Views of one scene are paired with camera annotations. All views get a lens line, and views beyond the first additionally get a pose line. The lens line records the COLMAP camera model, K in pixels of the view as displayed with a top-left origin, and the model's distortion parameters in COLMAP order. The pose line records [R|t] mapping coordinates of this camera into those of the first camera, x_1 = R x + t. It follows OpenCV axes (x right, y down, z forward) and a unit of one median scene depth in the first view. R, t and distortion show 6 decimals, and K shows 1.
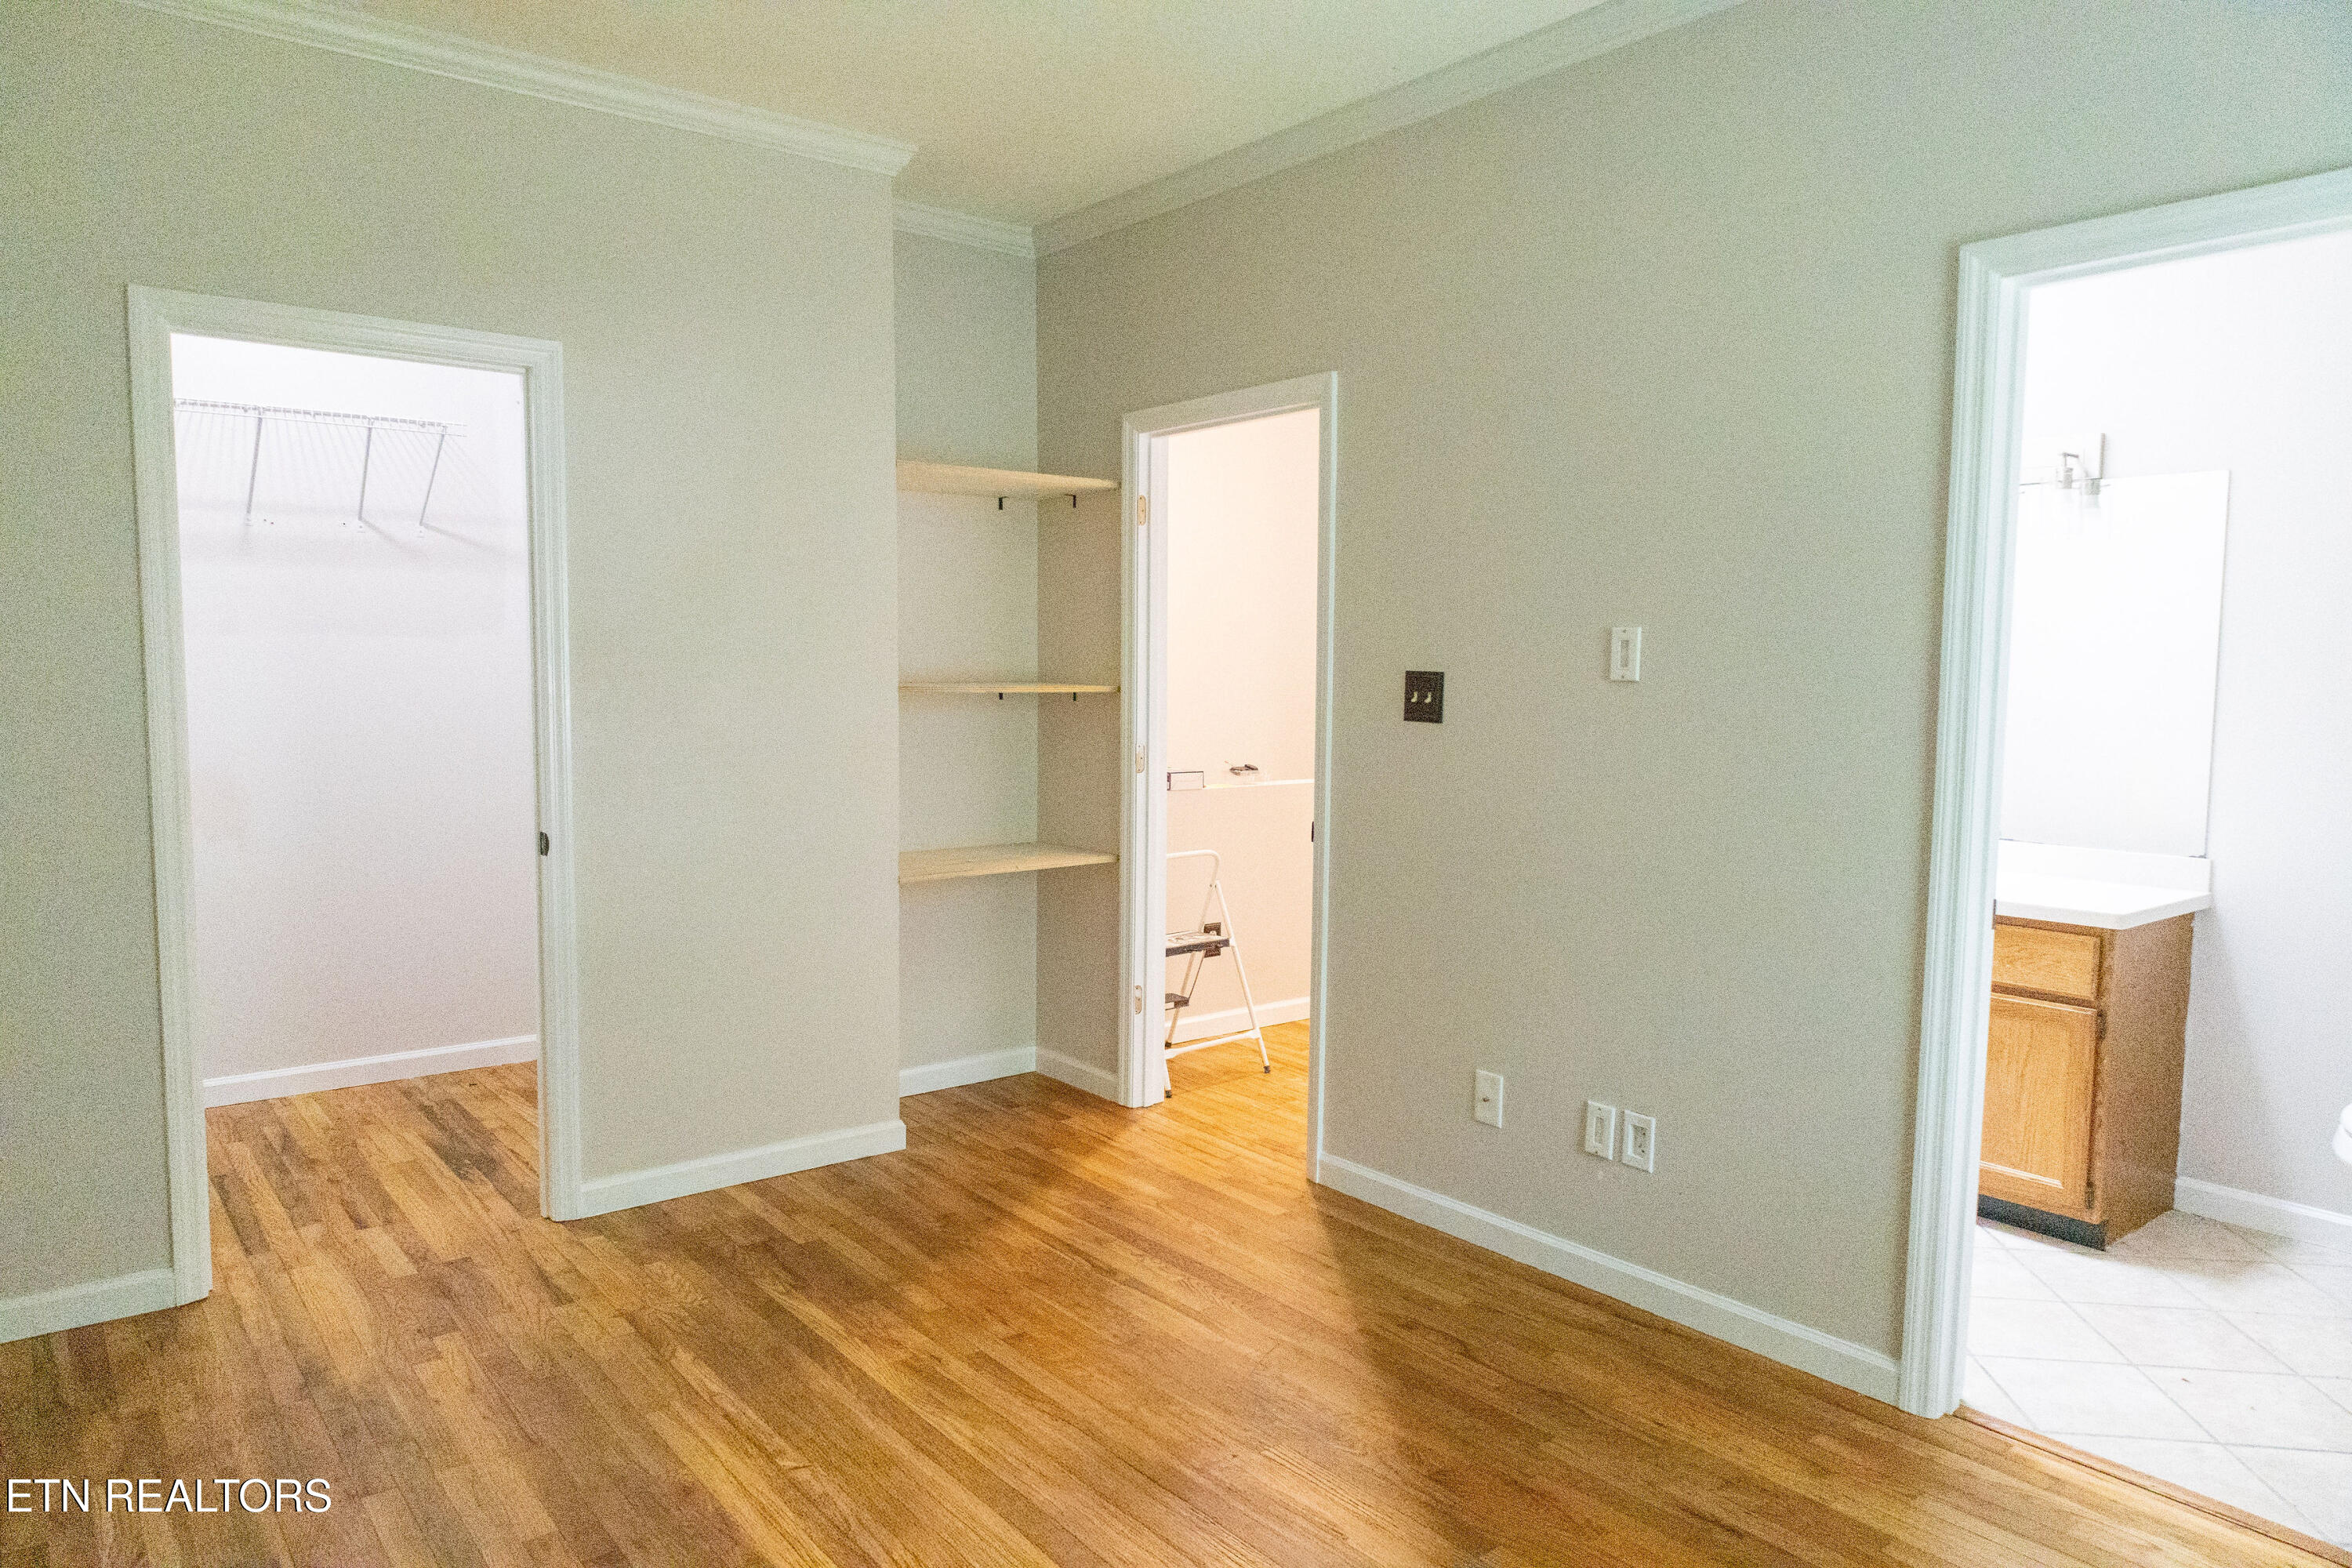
lens RADIAL K [[1512.7, 0, 1180.9], [0, 1512.7, 782.4], [0, 0, 1]] dist [-0.011739, -0.006076]
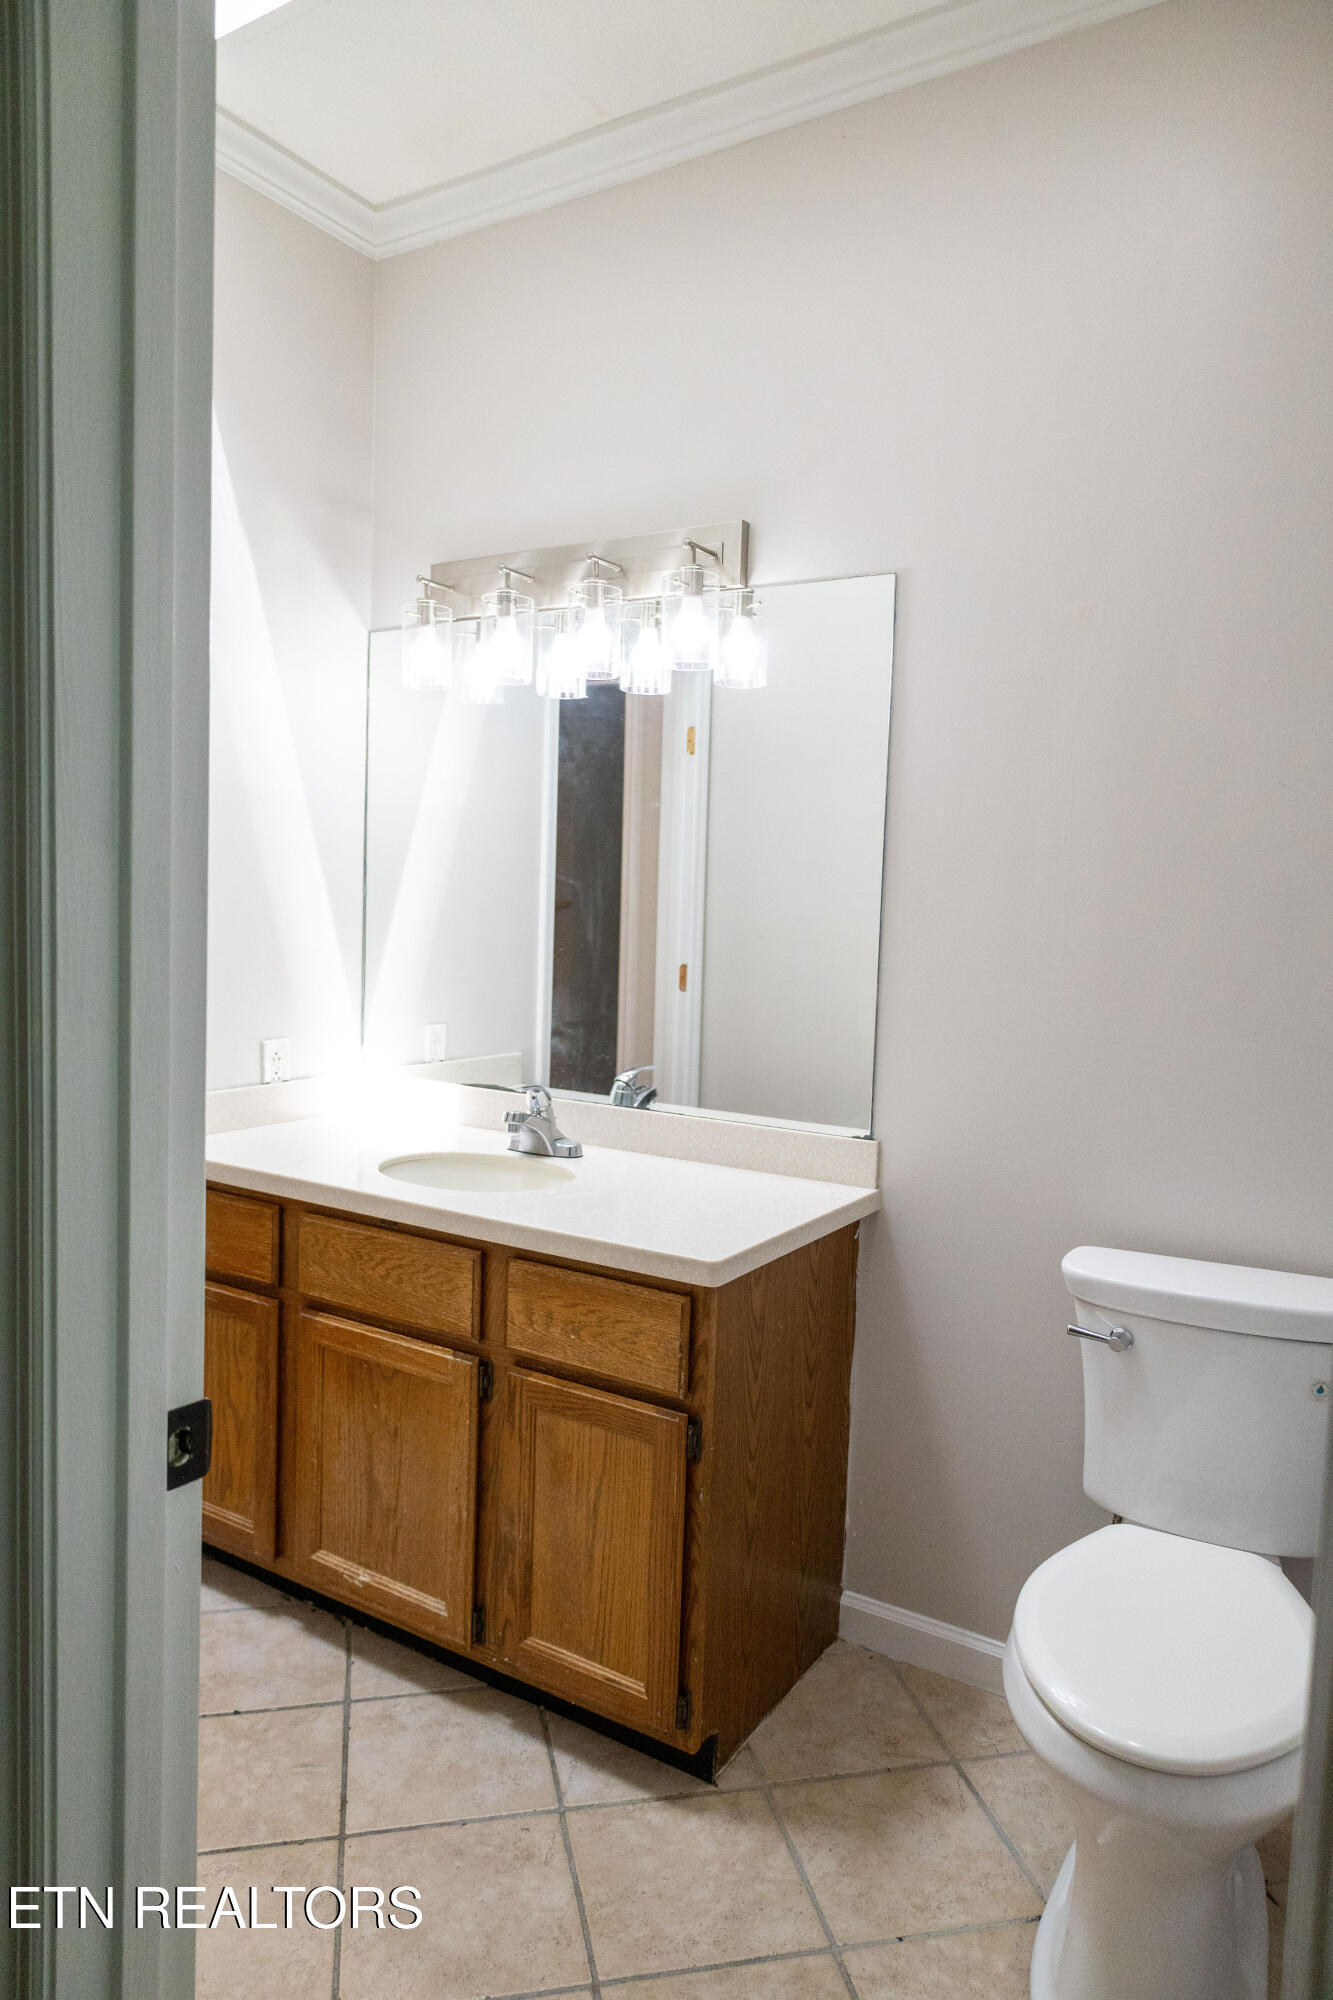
lens RADIAL K [[1286.3, 0, 661.6], [0, 1286.3, 999.5], [0, 0, 1]] dist [-0.011739, -0.006076]
pose [[0.942096, -0.002383, 0.335334, 0.420813], [0.001070, 0.999991, 0.004101, -0.018428], [-0.335341, -0.003505, 0.942090, 0.509312]]
